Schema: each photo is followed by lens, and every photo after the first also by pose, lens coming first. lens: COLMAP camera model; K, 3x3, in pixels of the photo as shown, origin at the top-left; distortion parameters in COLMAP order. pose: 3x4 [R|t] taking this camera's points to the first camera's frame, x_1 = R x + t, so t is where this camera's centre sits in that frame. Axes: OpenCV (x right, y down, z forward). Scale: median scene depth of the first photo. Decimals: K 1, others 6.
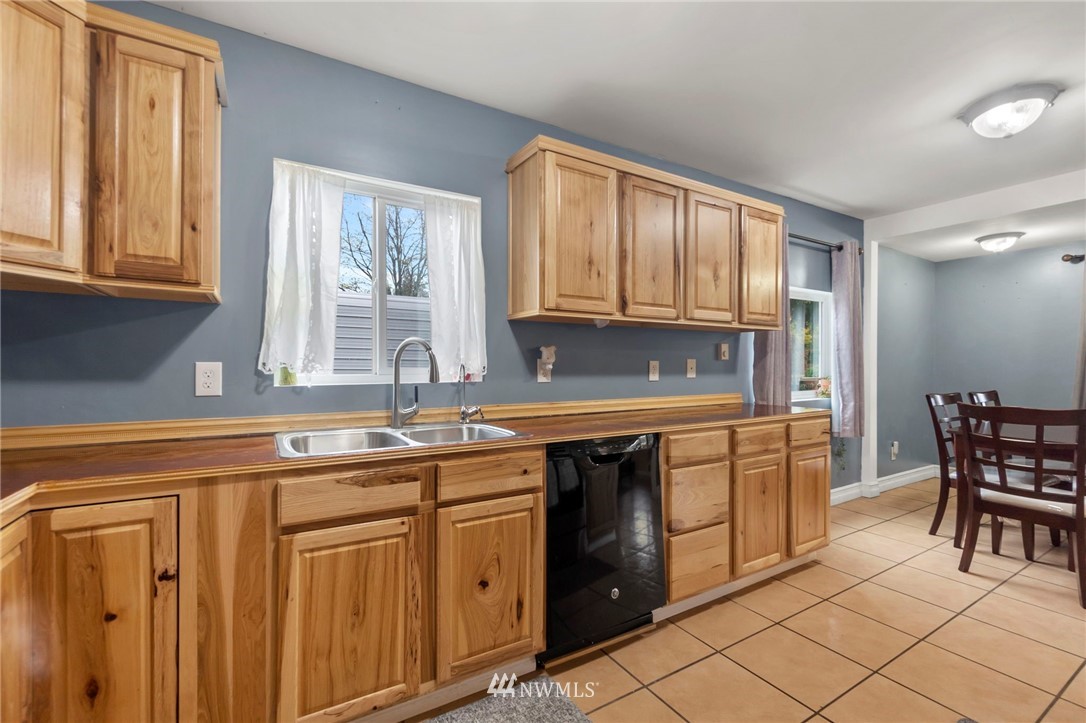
lens RADIAL K [[475.7, 0, 549.9], [0, 475.7, 364.3], [0, 0, 1]] dist [-0.007444, 0.000059]
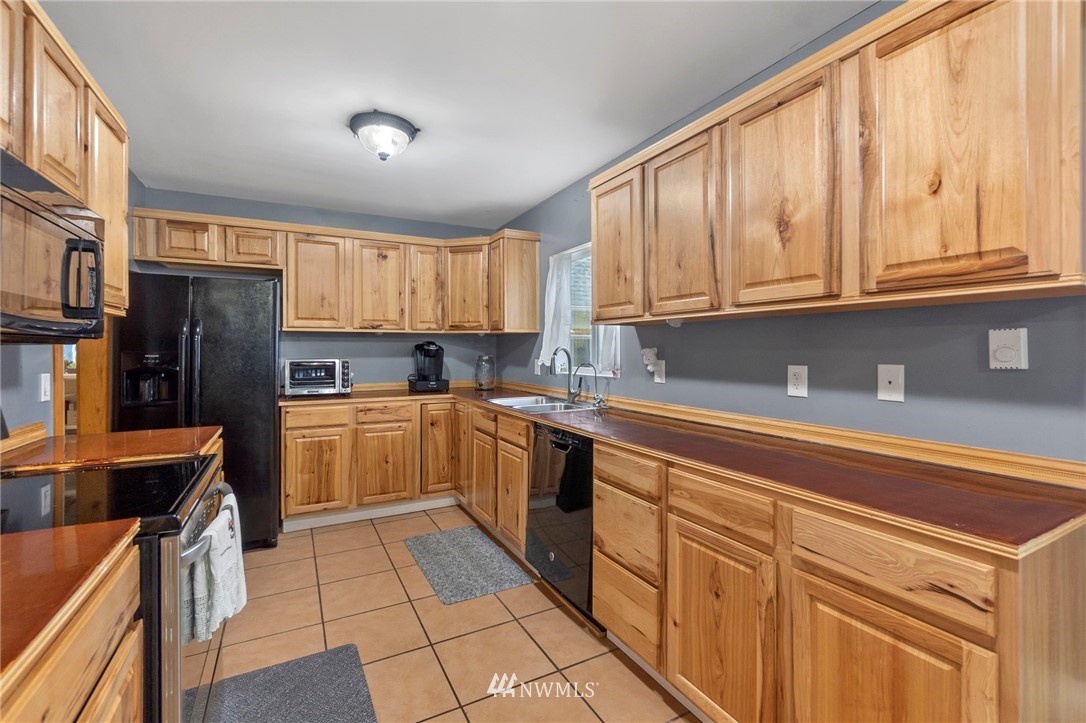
lens RADIAL K [[475.7, 0, 547.0], [0, 475.7, 352.8], [0, 0, 1]] dist [-0.007444, 0.000059]
pose [[-0.057425, 0.001330, -0.998349, 1.061708], [-0.002502, 0.999996, 0.001476, -0.030172], [0.998347, 0.002583, -0.057422, 0.832932]]
